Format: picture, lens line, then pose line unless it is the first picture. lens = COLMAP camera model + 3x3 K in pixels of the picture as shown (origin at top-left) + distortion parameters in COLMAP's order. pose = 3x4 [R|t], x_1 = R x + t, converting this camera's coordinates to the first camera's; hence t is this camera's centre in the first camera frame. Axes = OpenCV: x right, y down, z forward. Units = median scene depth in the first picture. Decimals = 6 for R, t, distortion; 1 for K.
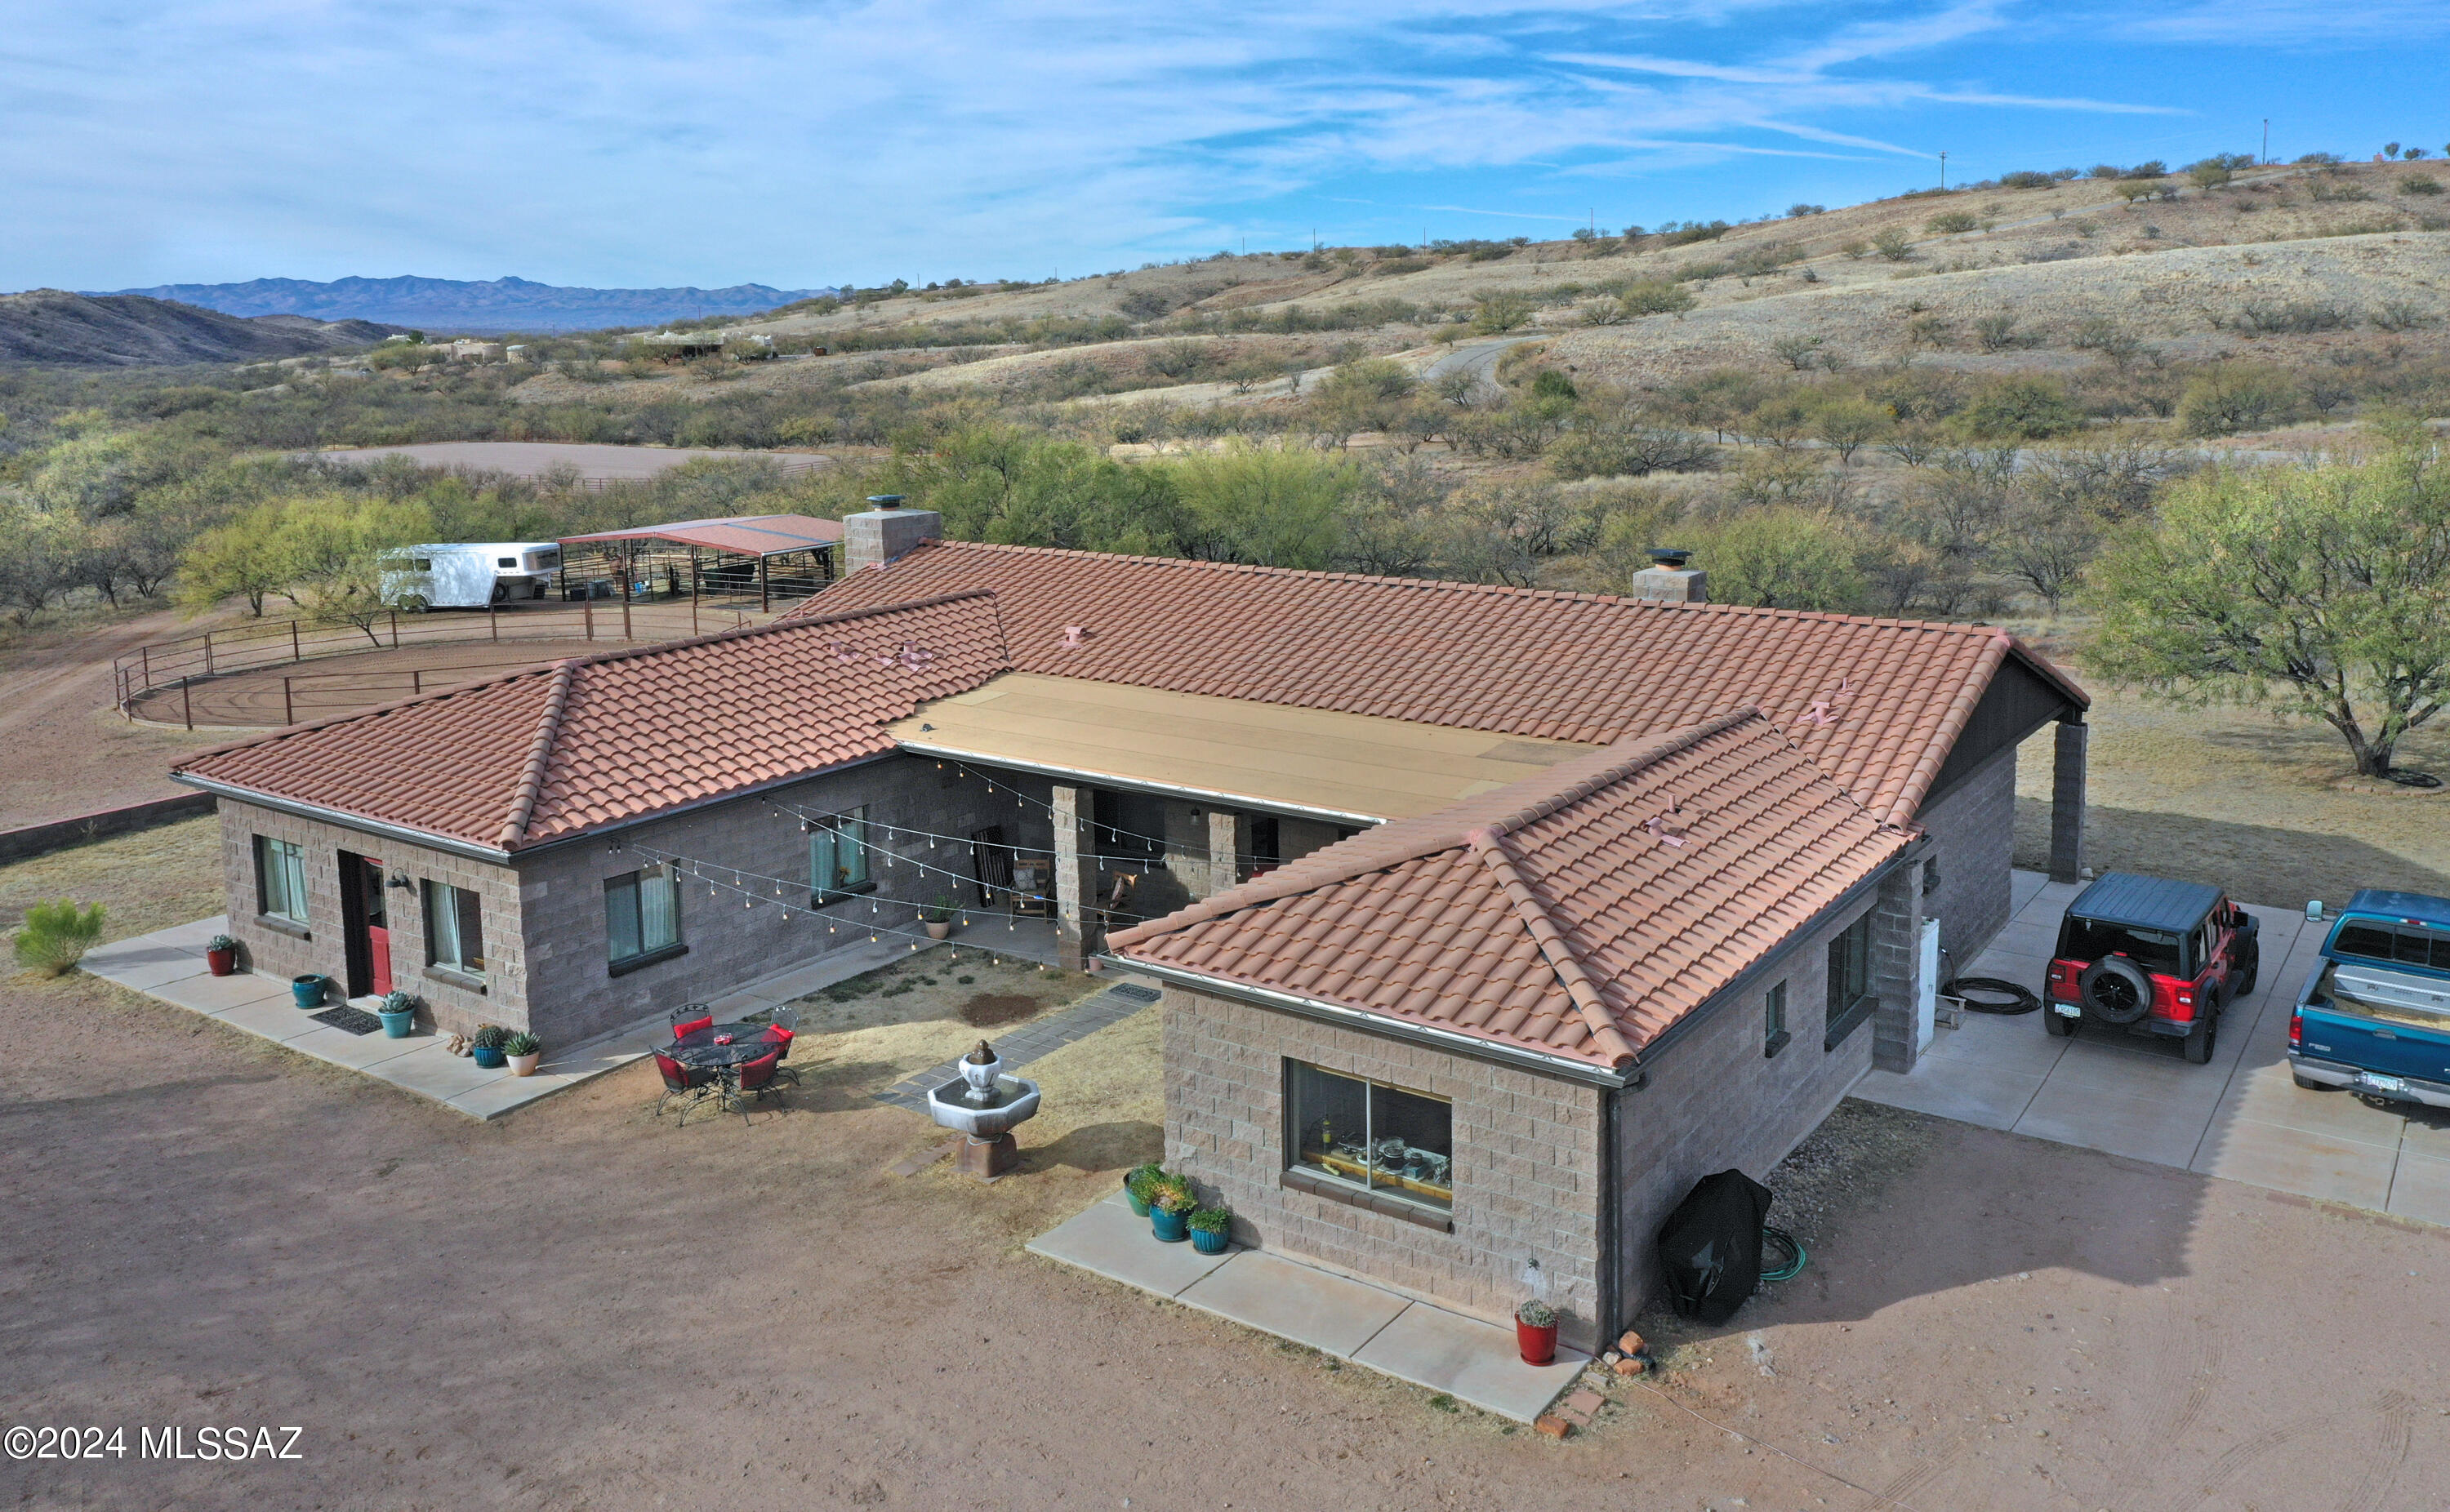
lens RADIAL K [[2041.2, 0, 1224.8], [0, 2041.2, 756.9], [0, 0, 1]] dist [-0.012131, -0.005541]
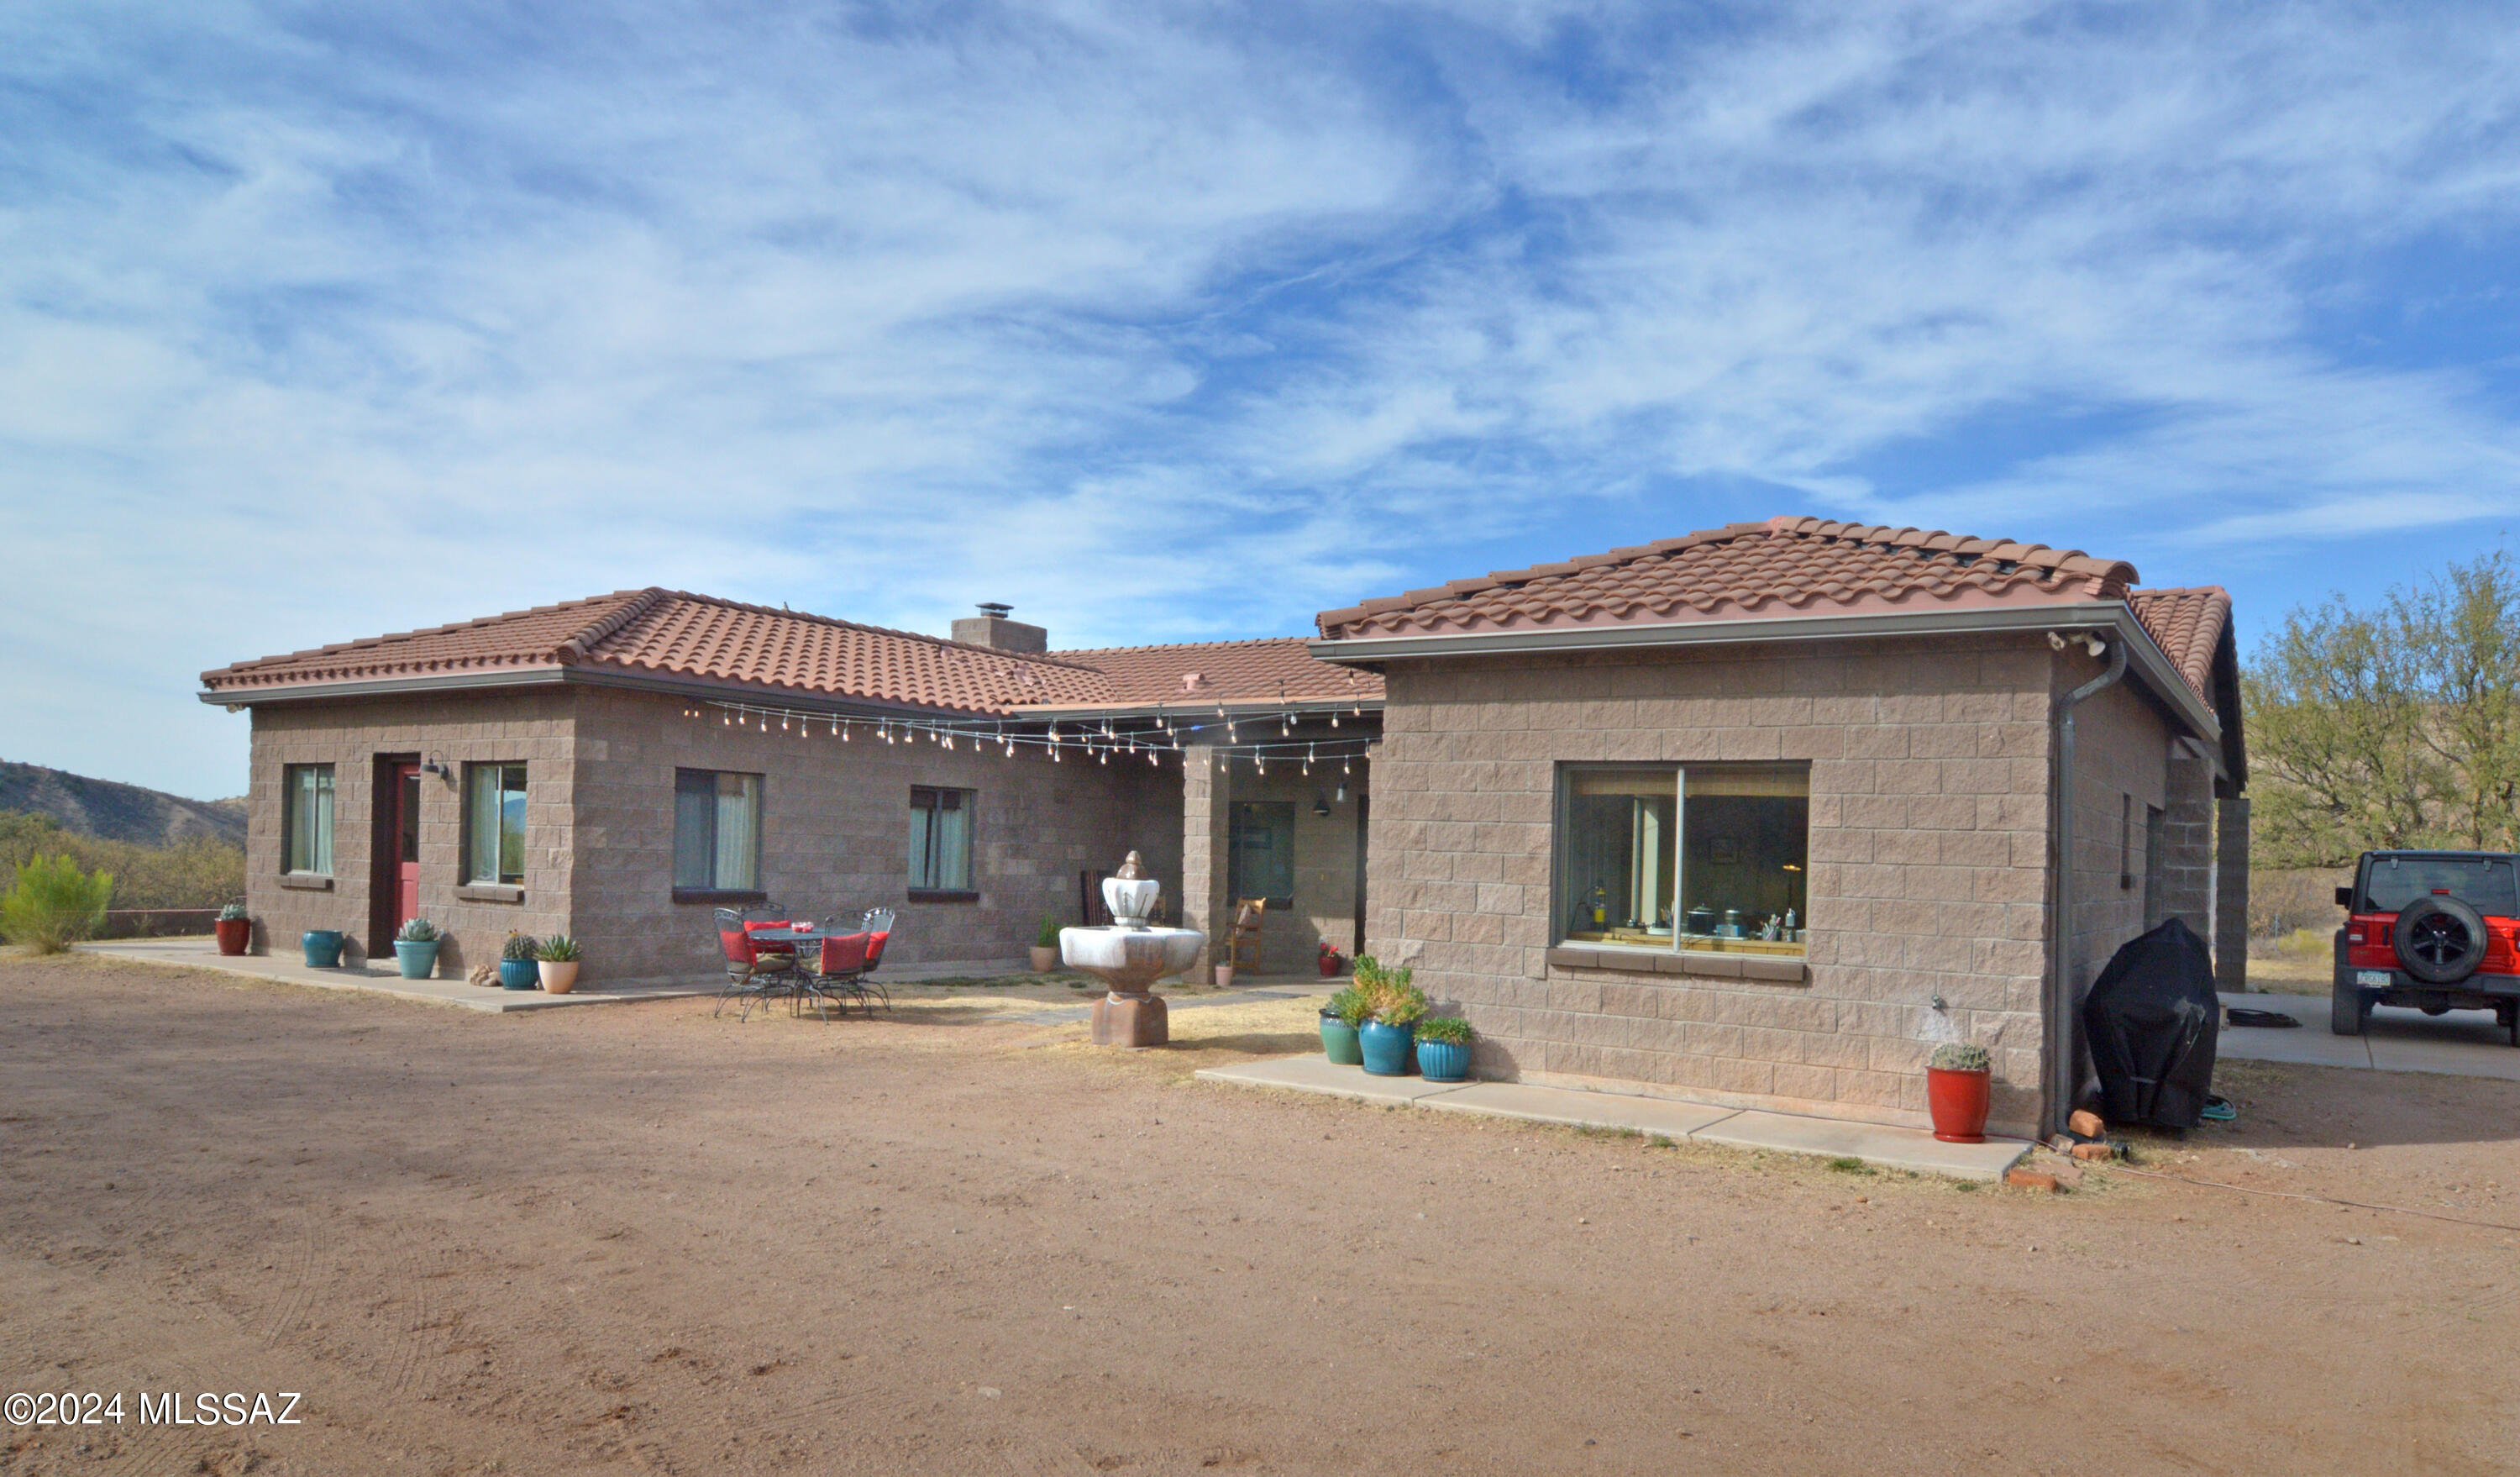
lens RADIAL K [[1745.8, 0, 1242.7], [0, 1745.8, 727.7], [0, 0, 1]] dist [-0.008958, -0.007114]
pose [[0.999971, 0.007573, -0.000956, -0.063156], [-0.007564, 0.966315, -0.257249, 0.219893], [-0.001024, 0.257249, 0.966345, 0.275310]]
